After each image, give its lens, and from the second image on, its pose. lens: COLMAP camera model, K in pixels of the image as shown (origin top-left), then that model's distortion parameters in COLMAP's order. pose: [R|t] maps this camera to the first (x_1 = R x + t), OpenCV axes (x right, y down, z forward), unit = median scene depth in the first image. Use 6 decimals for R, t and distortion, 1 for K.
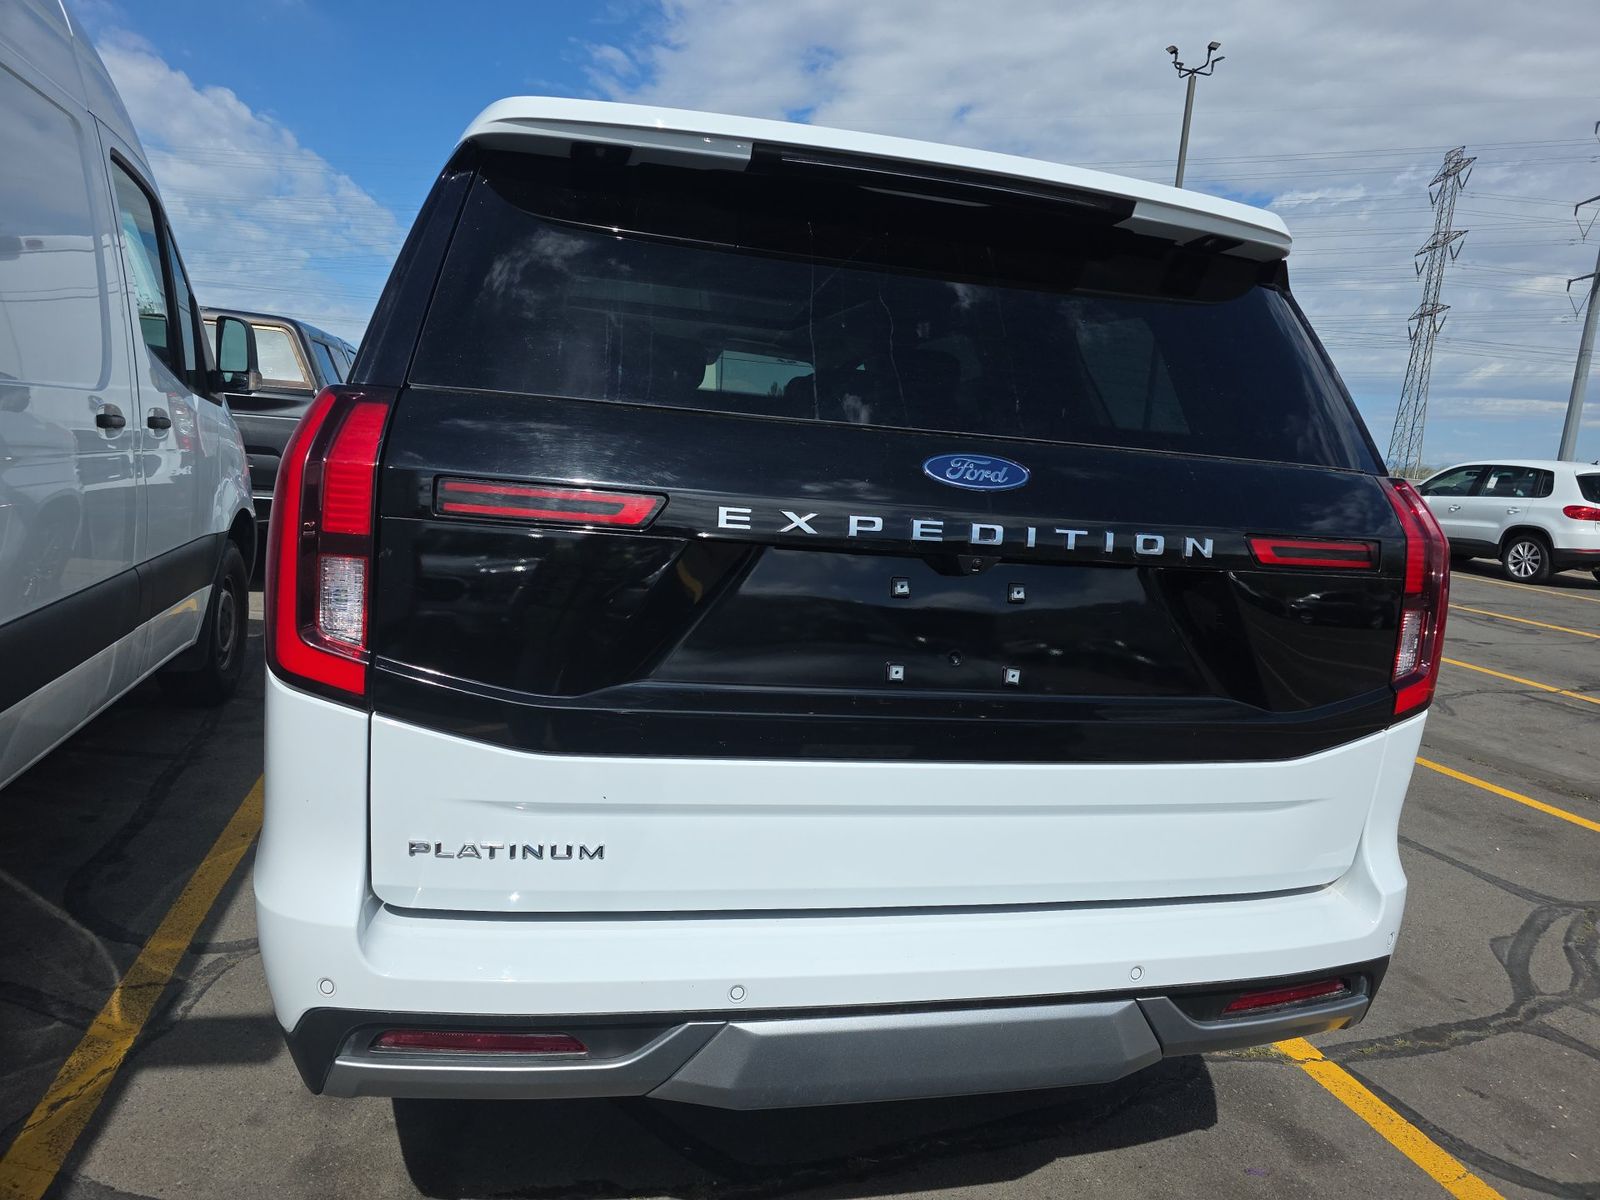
lens RADIAL K [[1096.8, 0, 776.1], [0, 1096.8, 599.8], [0, 0, 1]] dist [0.076521, -0.079436]
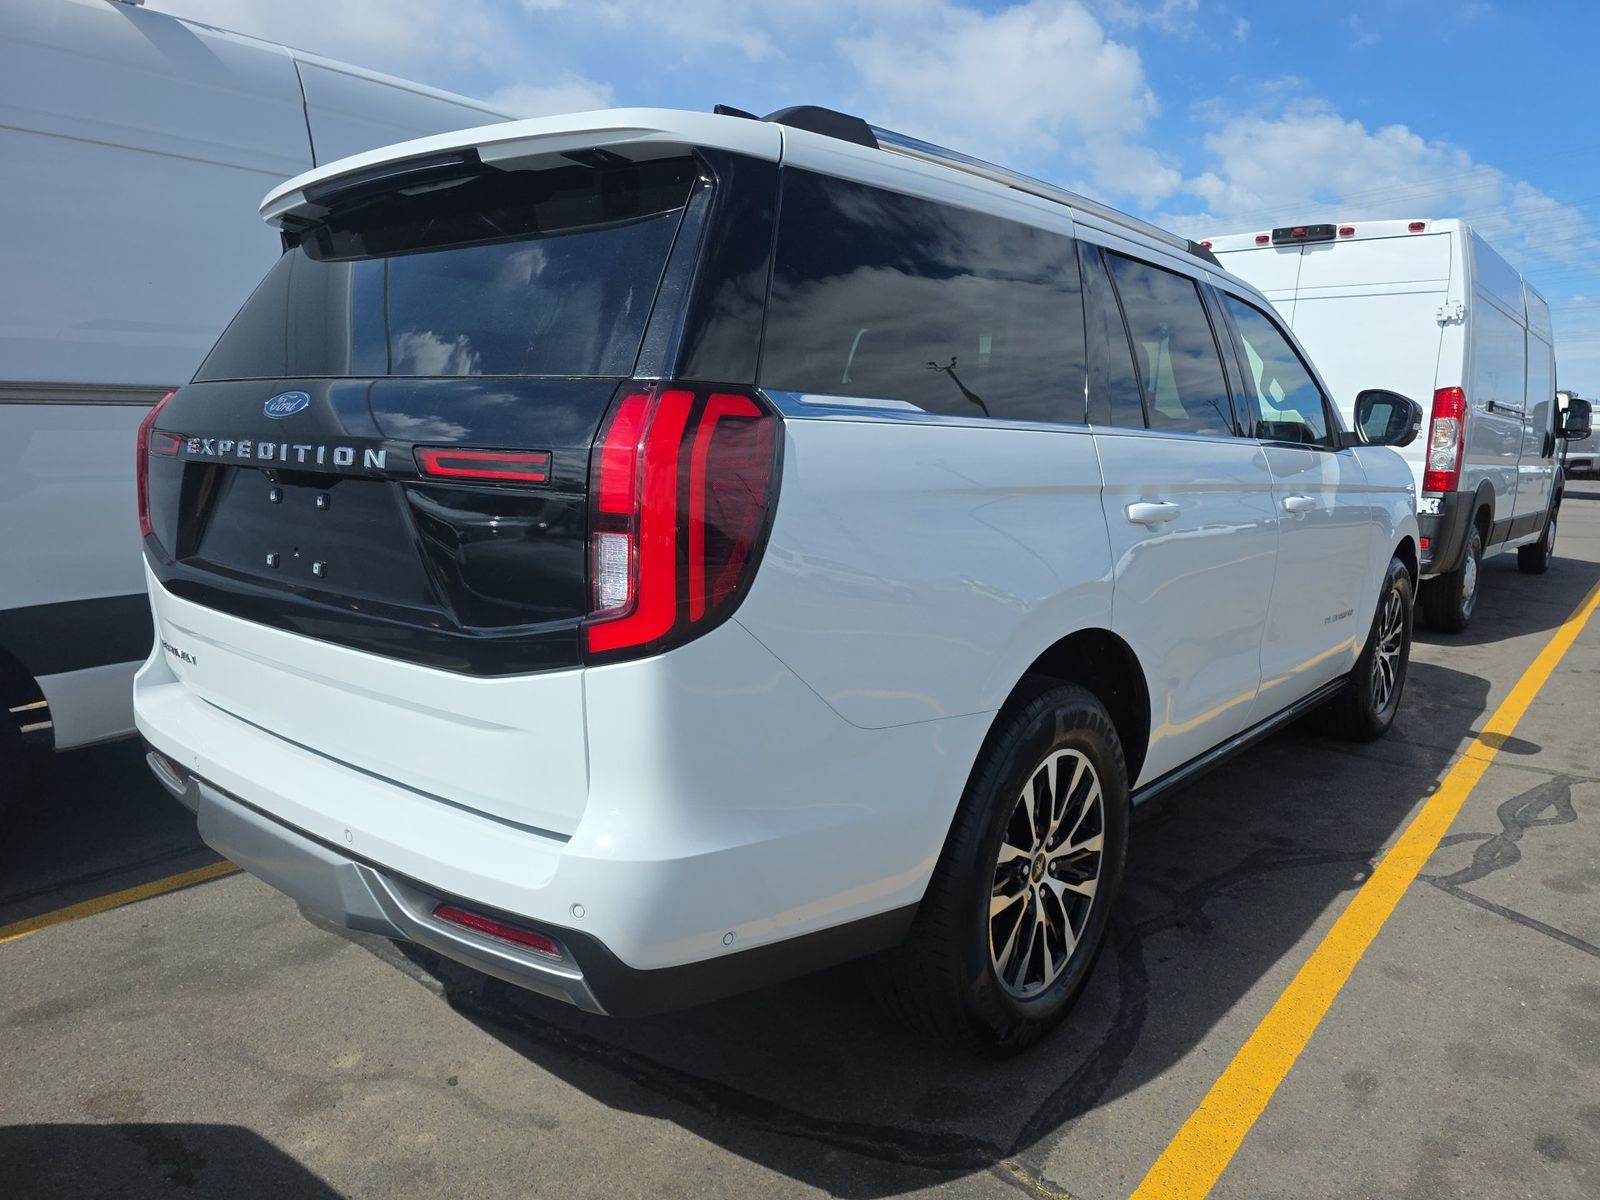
lens RADIAL K [[1151.2, 0, 882.9], [0, 1151.2, 595.2], [0, 0, 1]] dist [0.022220, -0.000977]
pose [[0.591562, 0.048445, -0.804803, 1.588772], [-0.084331, 0.996436, -0.002007, 0.046999], [0.801837, 0.069057, 0.593539, 0.725314]]
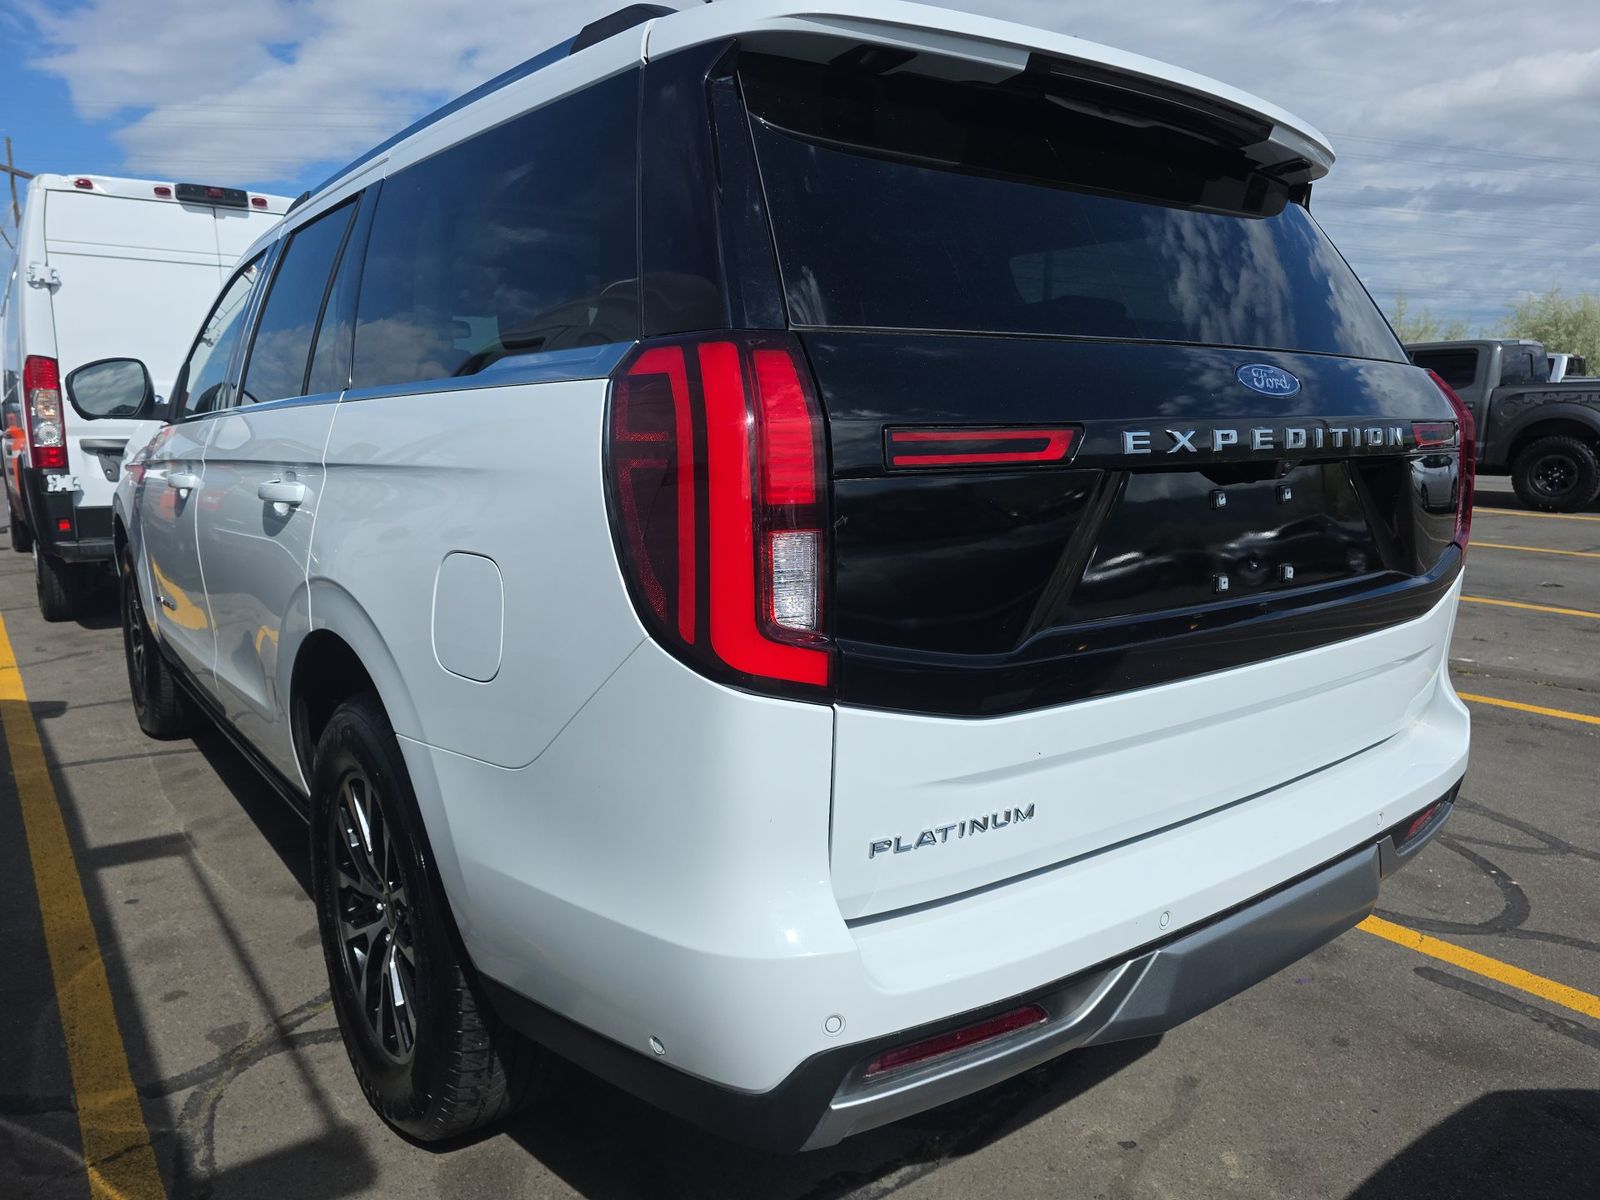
lens RADIAL K [[1096.8, 0, 776.1], [0, 1096.8, 599.8], [0, 0, 1]] dist [0.076521, -0.079436]
pose [[0.913355, -0.144503, 0.380659, -0.647253], [0.130142, 0.989469, 0.063352, -0.036395], [-0.385805, -0.008323, 0.922543, 0.198268]]
